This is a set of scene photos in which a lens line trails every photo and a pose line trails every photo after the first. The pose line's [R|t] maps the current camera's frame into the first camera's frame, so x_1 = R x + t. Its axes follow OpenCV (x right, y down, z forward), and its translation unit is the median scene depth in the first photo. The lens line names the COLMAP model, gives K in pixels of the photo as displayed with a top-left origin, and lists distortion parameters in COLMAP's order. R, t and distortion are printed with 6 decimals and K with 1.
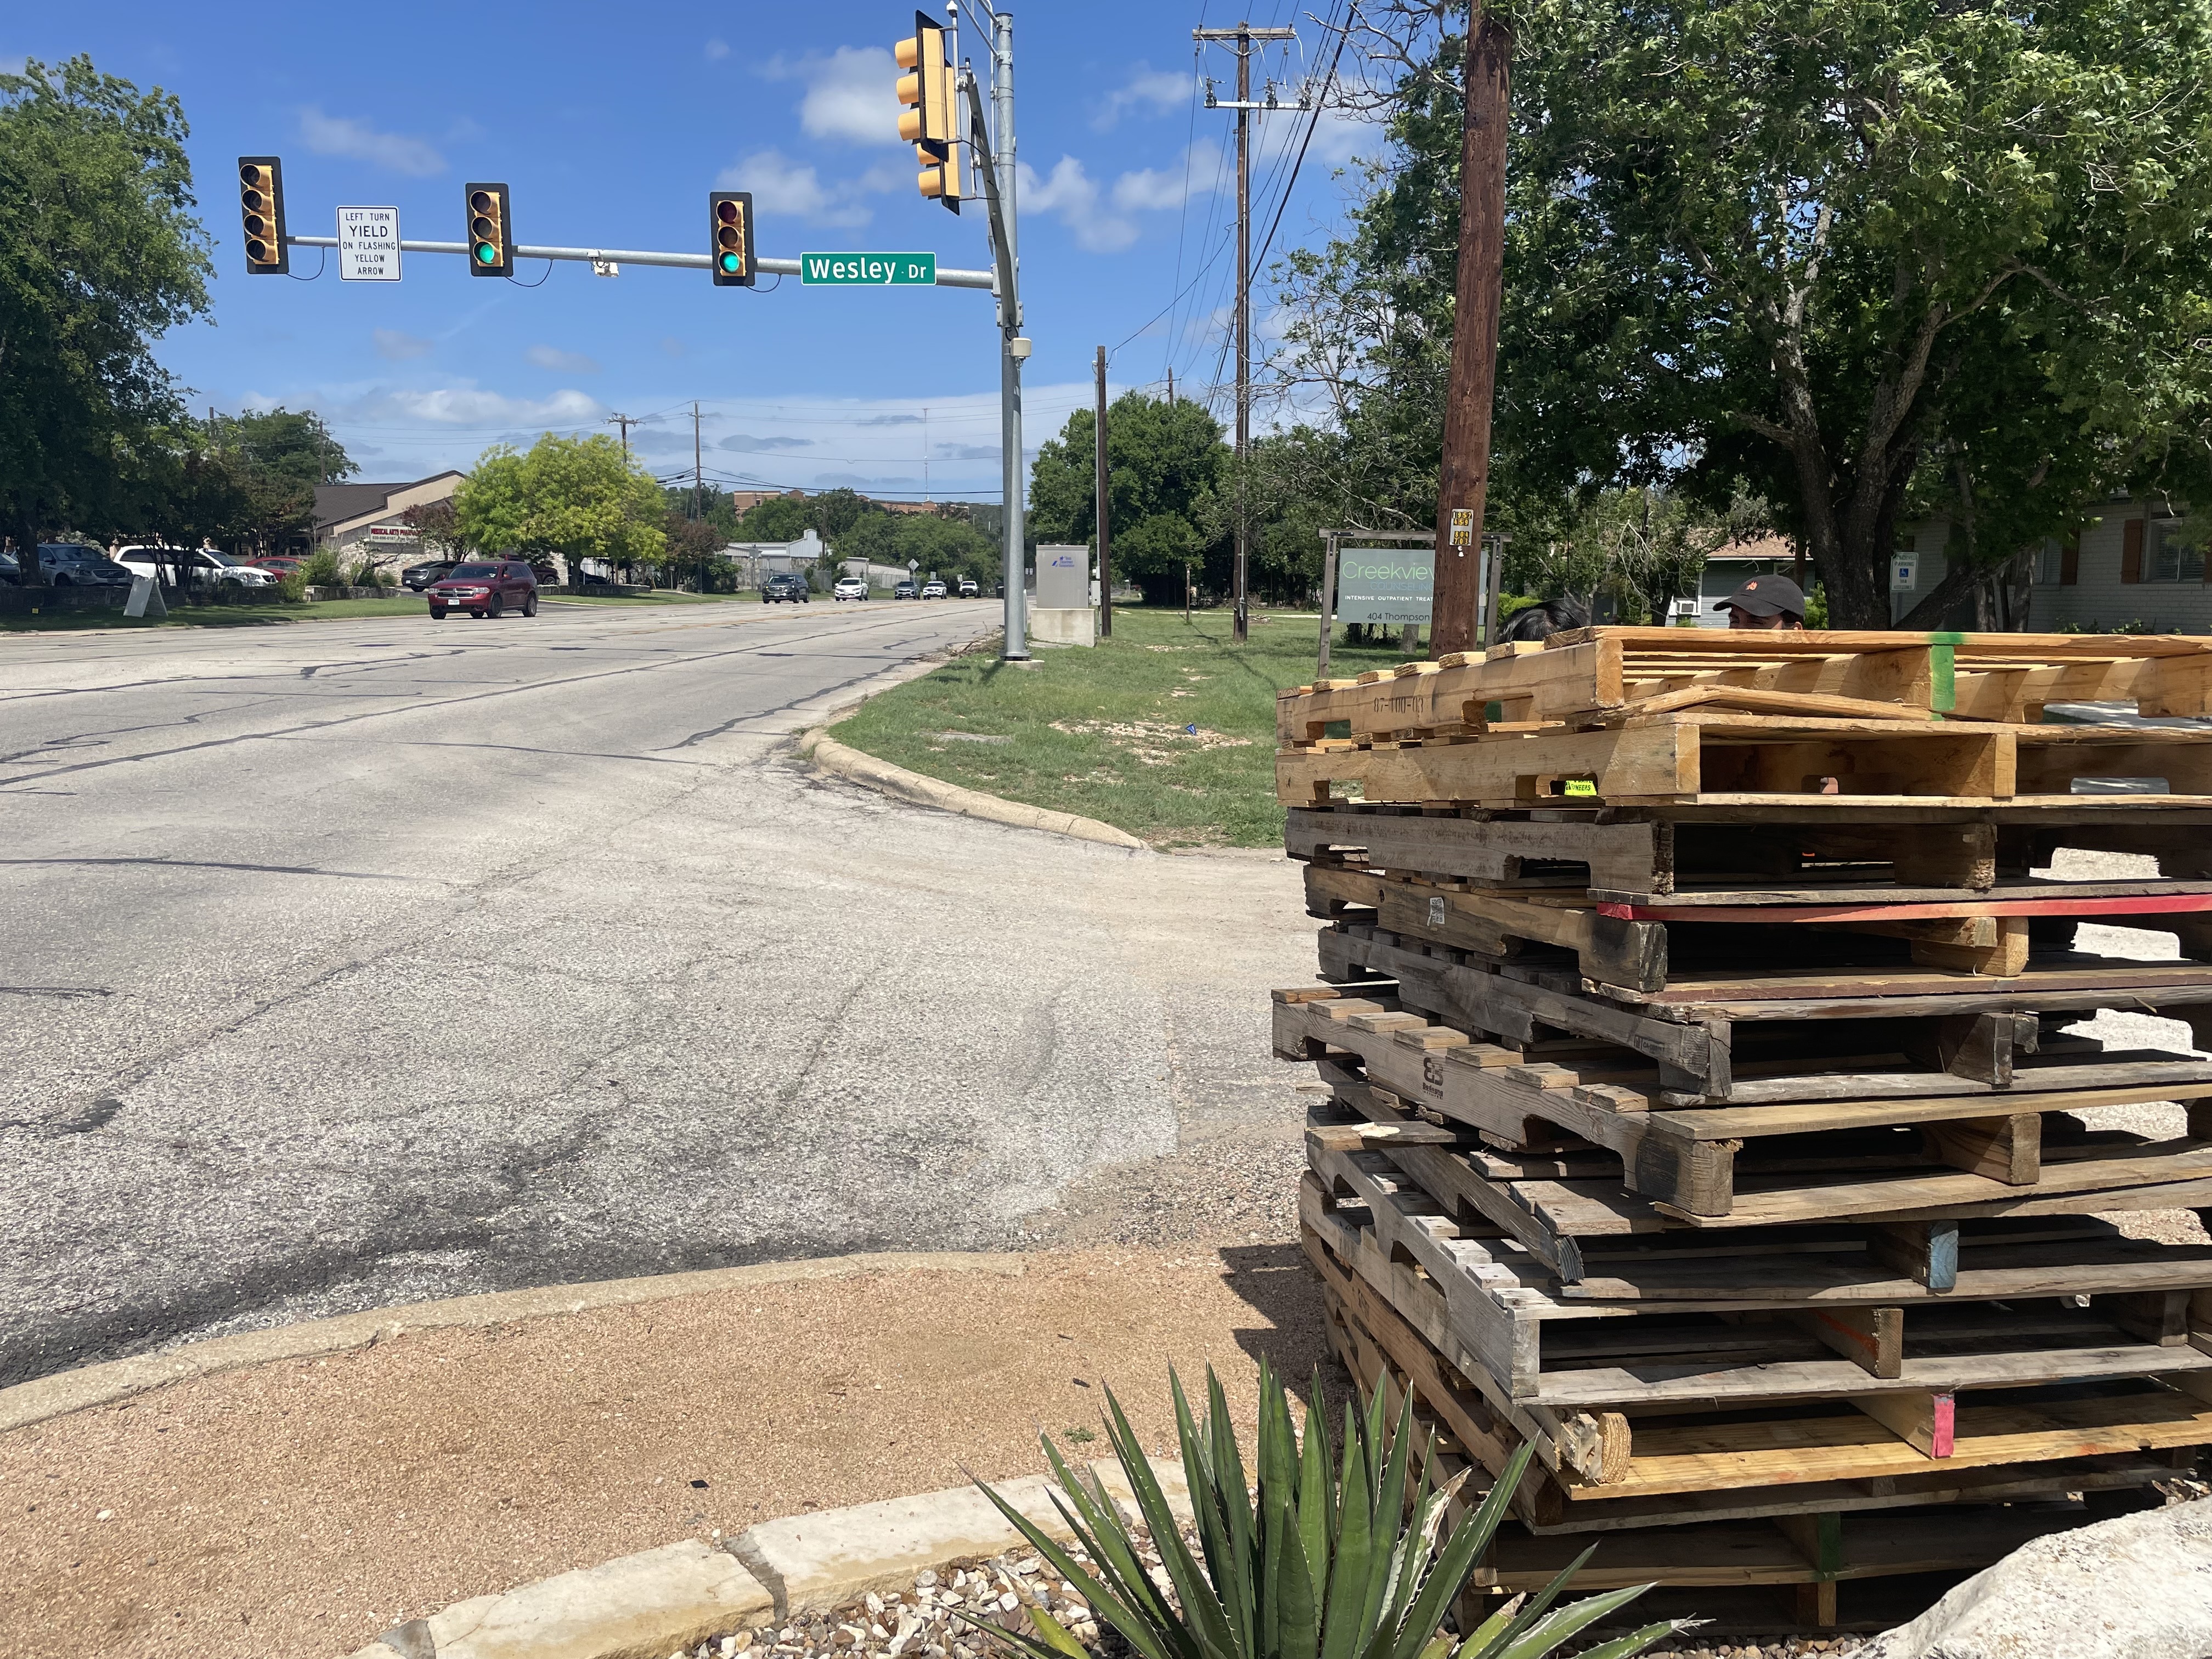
lens RADIAL K [[1673.0, 0, 1130.6], [0, 1673.0, 814.8], [0, 0, 1]] dist [0.088844, -0.116116]
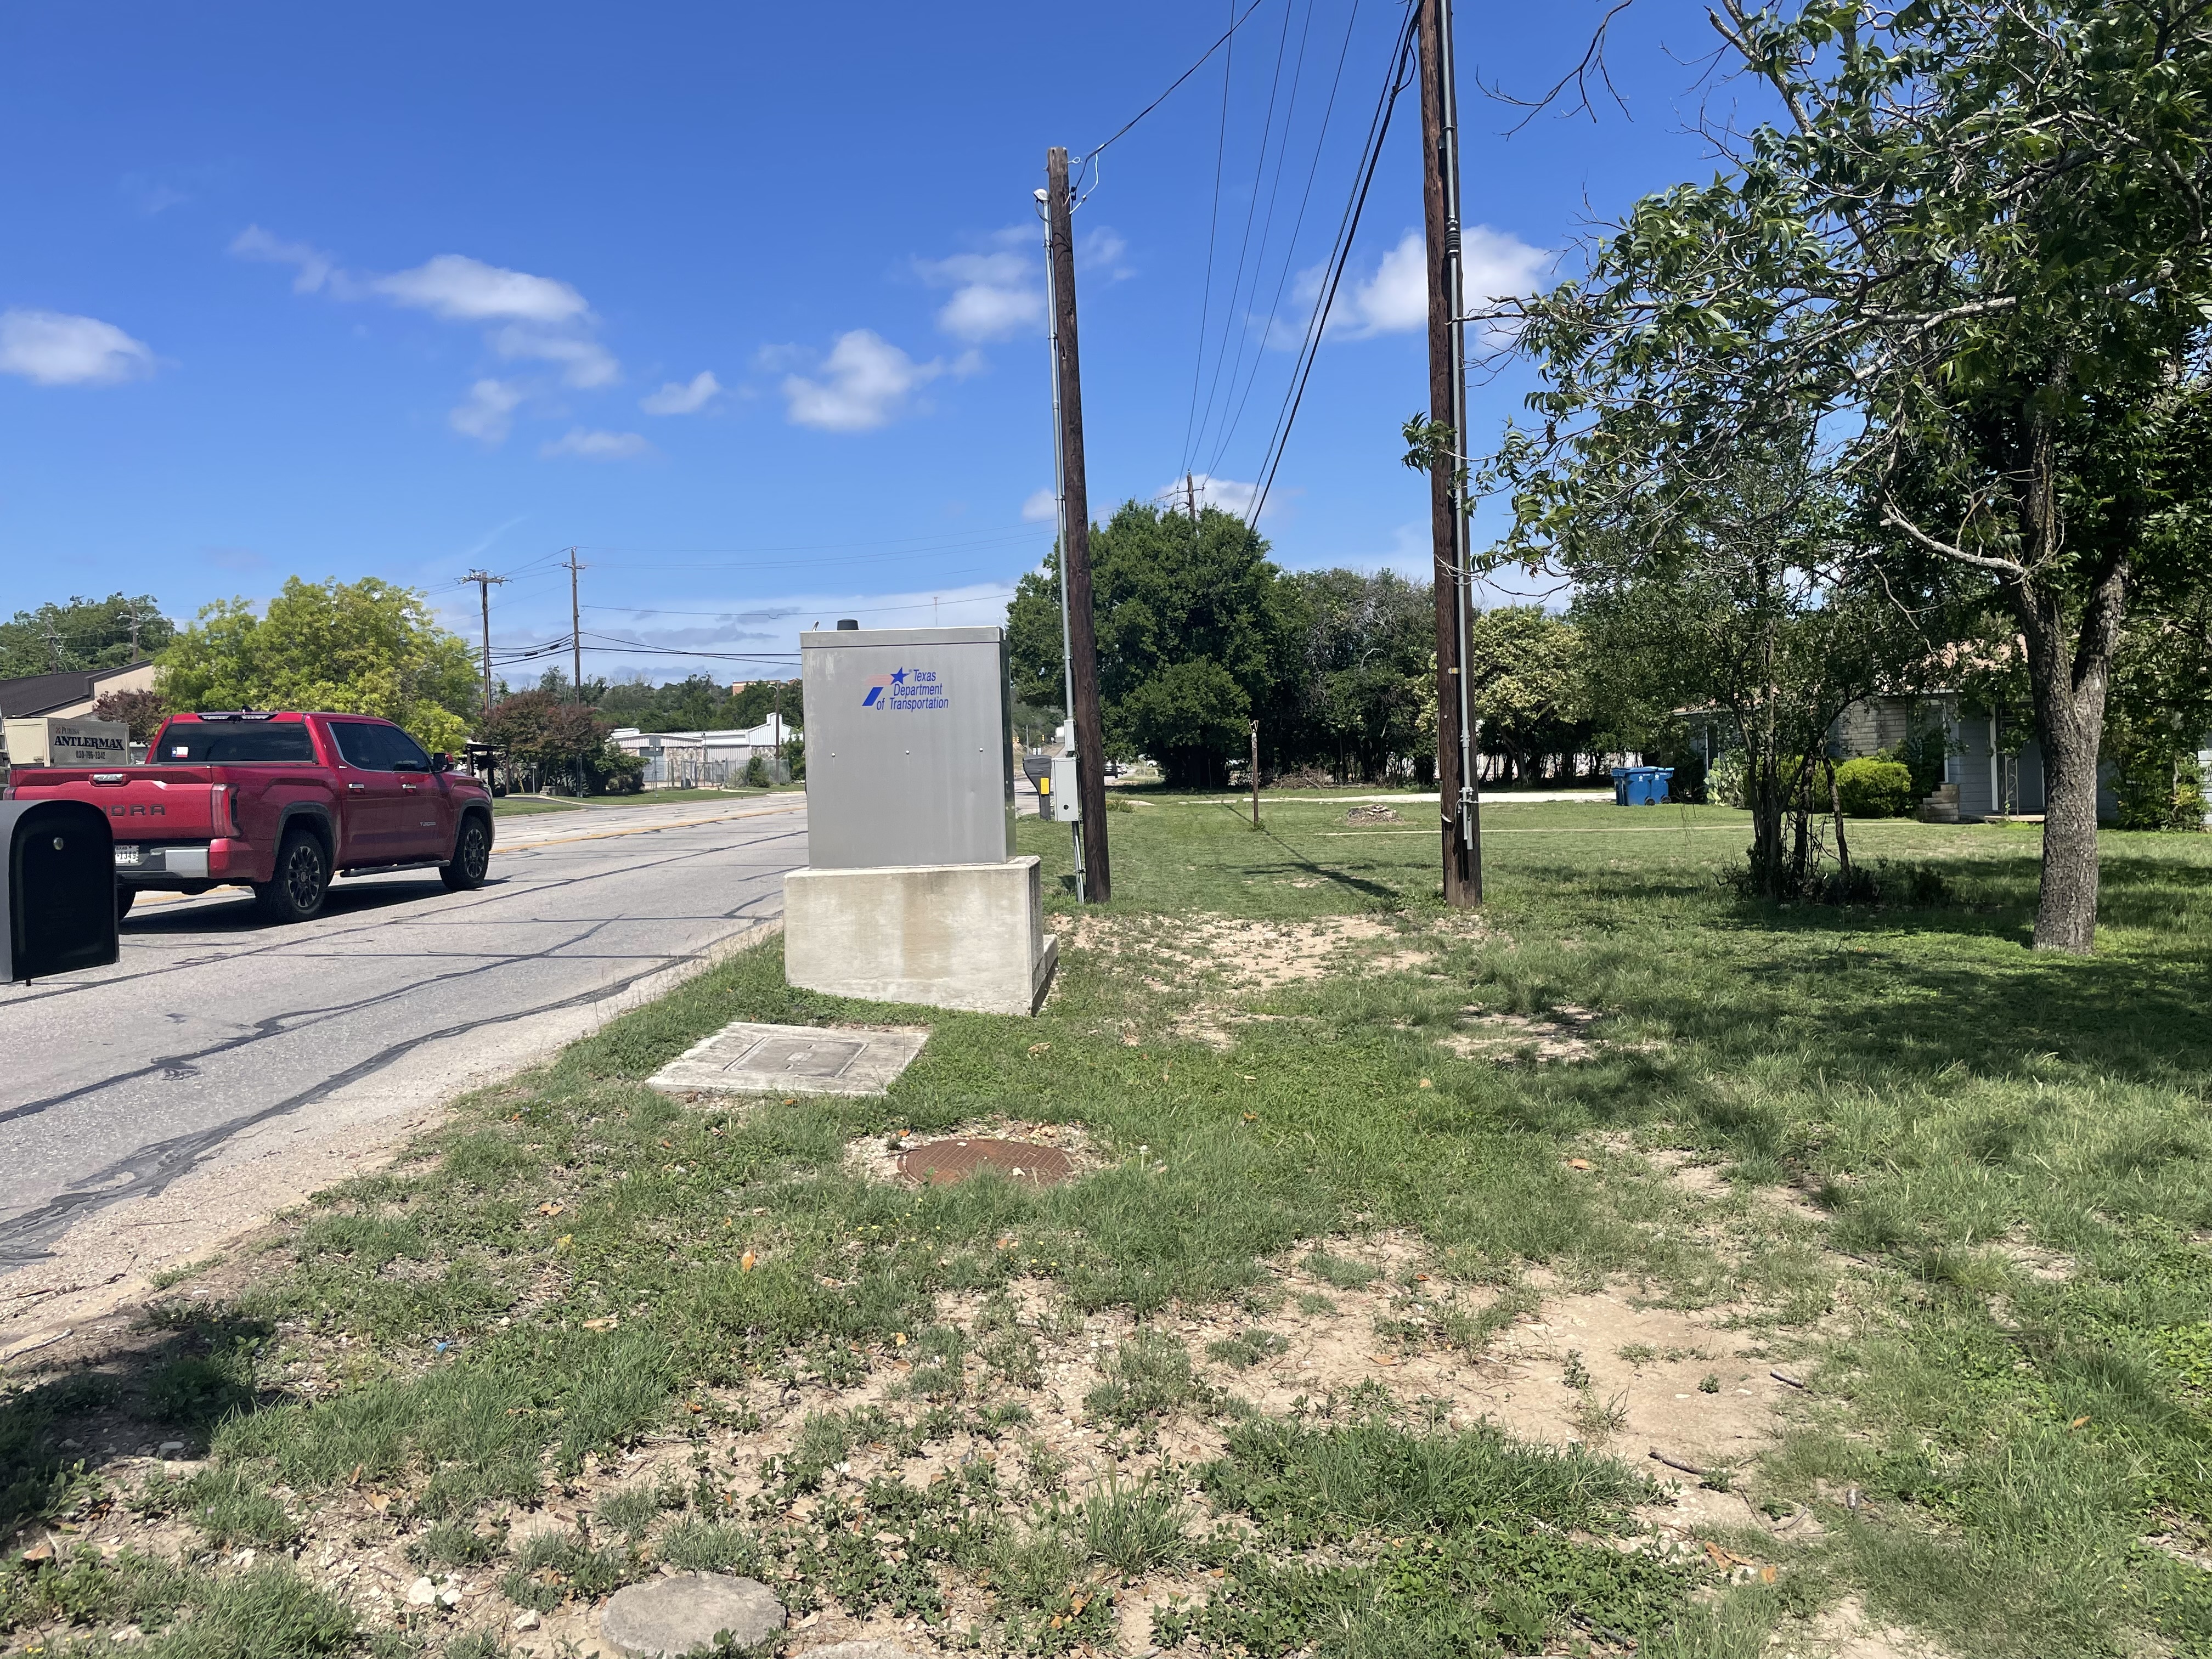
lens RADIAL K [[1673.0, 0, 1130.6], [0, 1673.0, 814.8], [0, 0, 1]] dist [0.088844, -0.116116]
pose [[0.999204, -0.038716, -0.009642, -0.001349], [0.037499, 0.993819, -0.104483, -0.041930], [0.013628, 0.104038, 0.994480, 0.302541]]
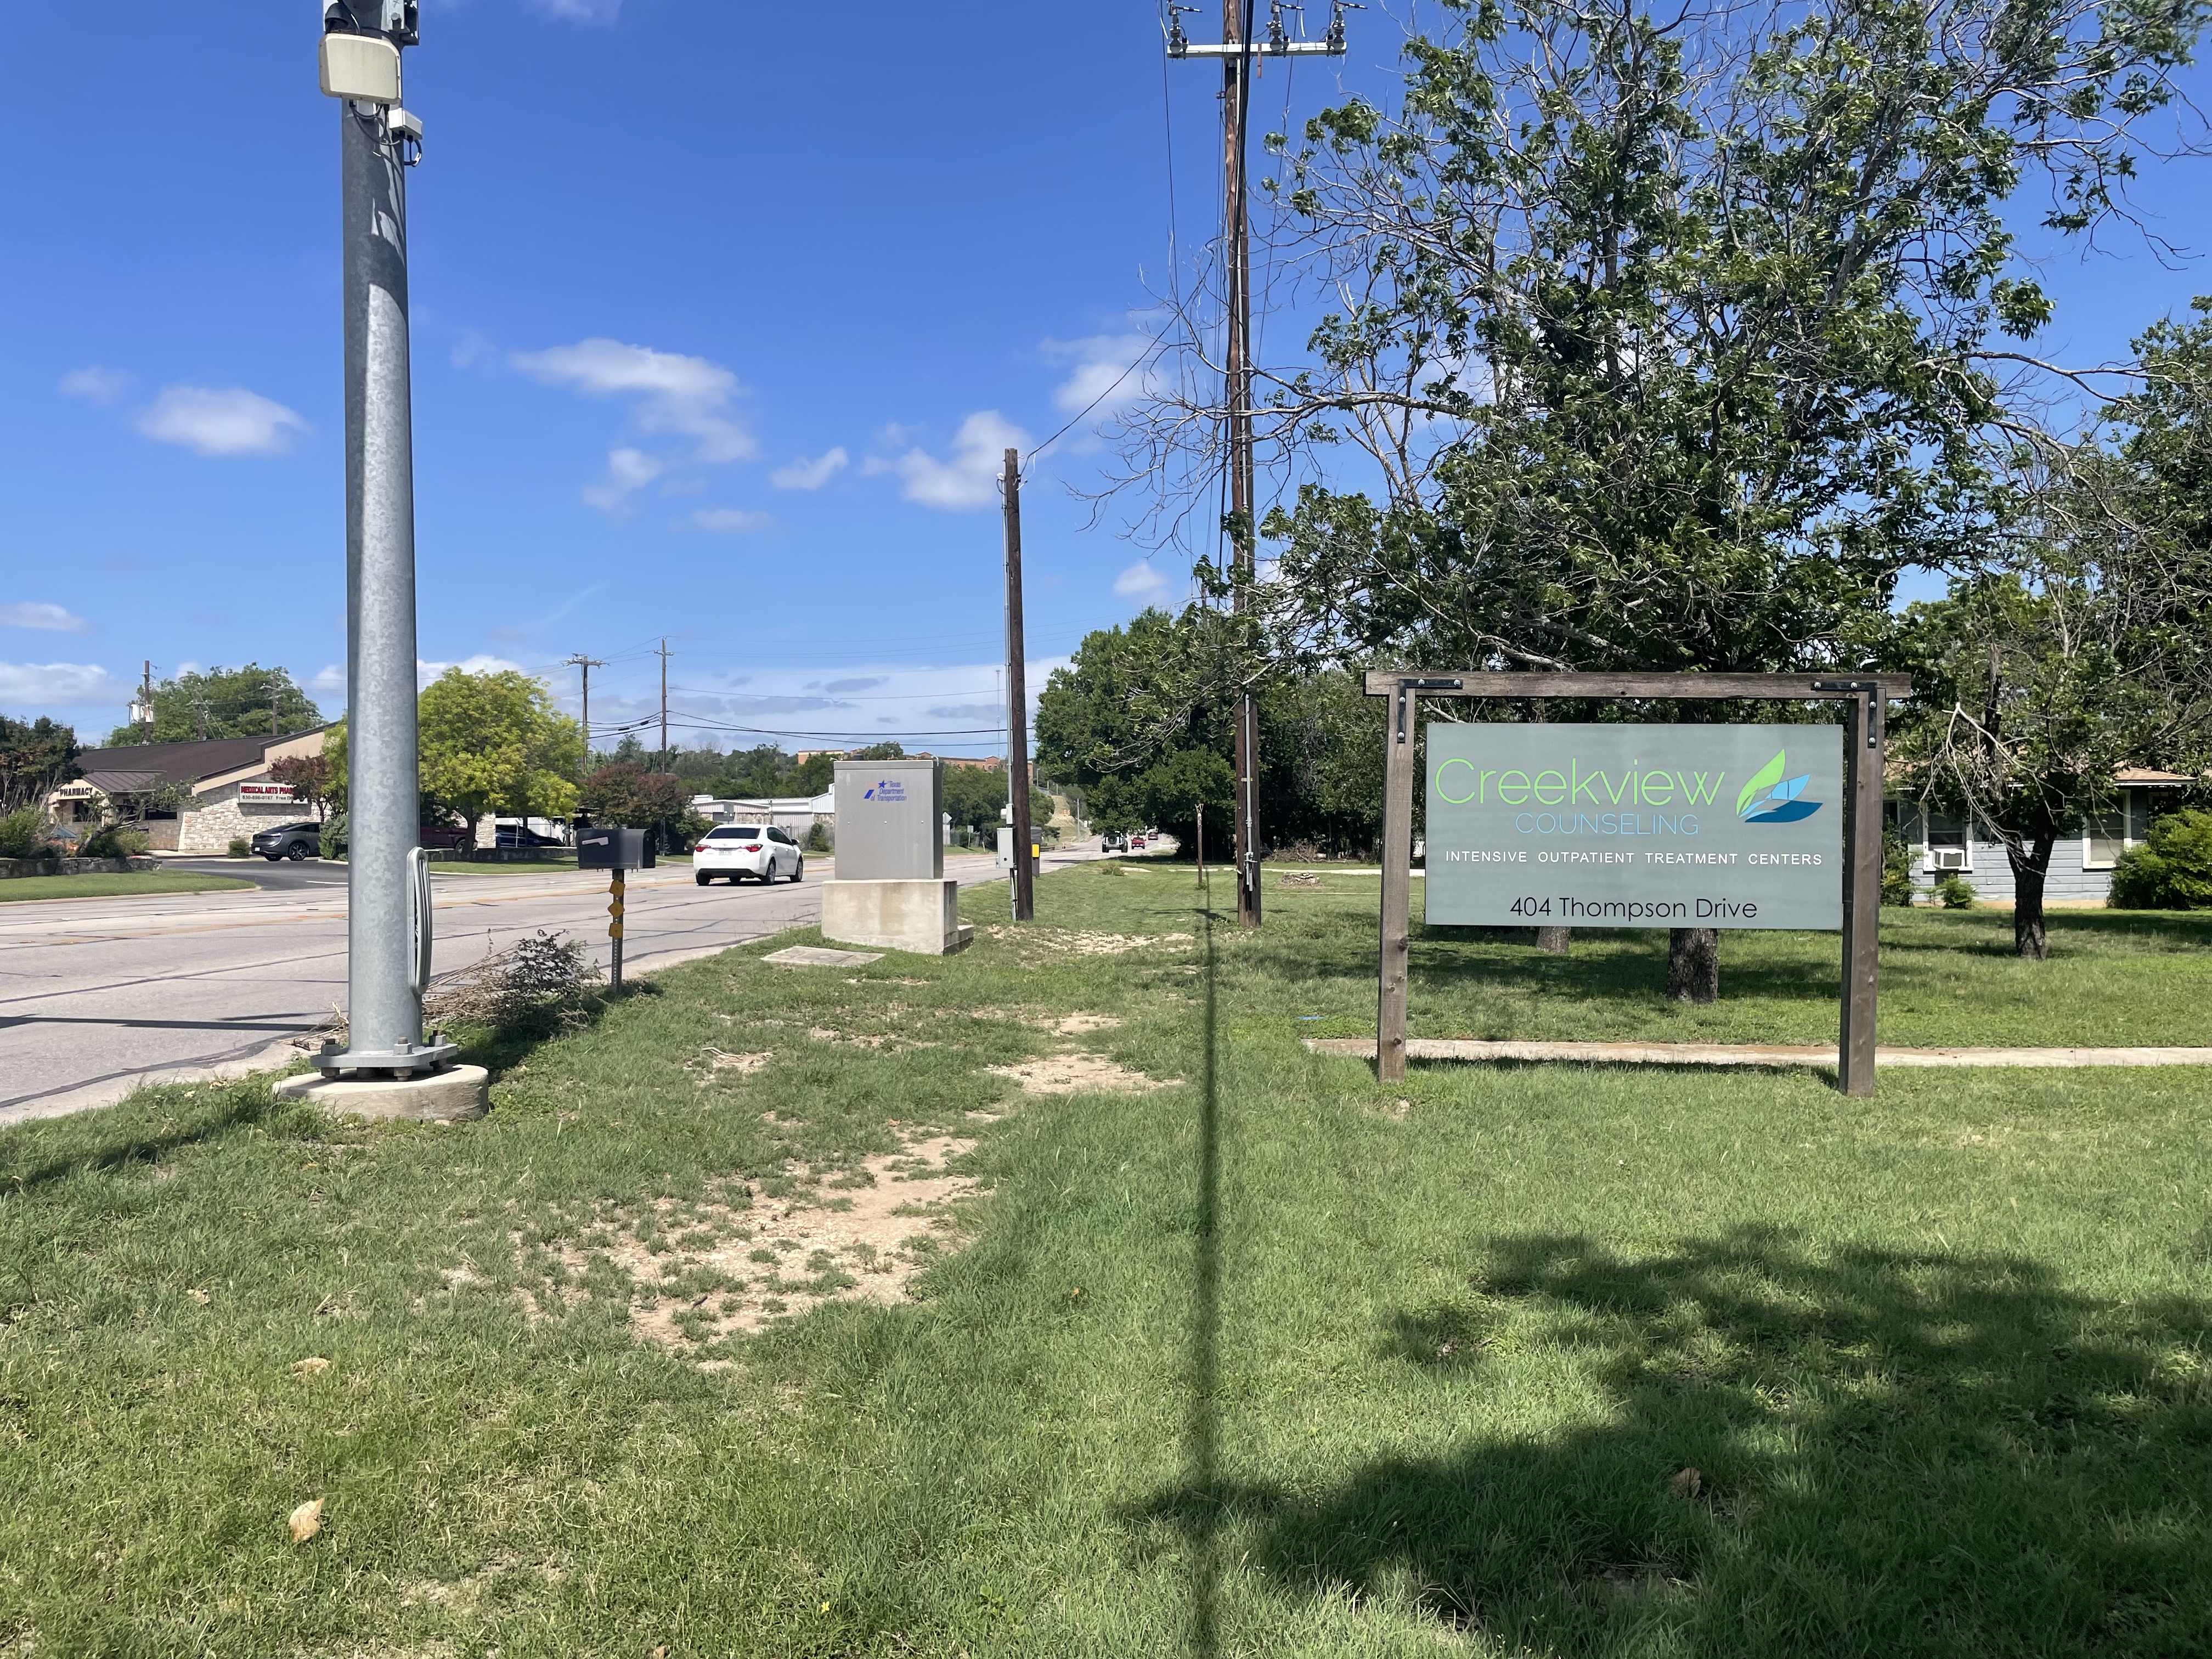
lens RADIAL K [[1675.9, 0, 1094.8], [0, 1675.9, 808.1], [0, 0, 1]] dist [0.098503, -0.136080]
pose [[0.997796, -0.016778, -0.064197, 0.023830], [0.006746, 0.988141, -0.153398, -0.026468], [0.066009, 0.152627, 0.986077, 0.199162]]
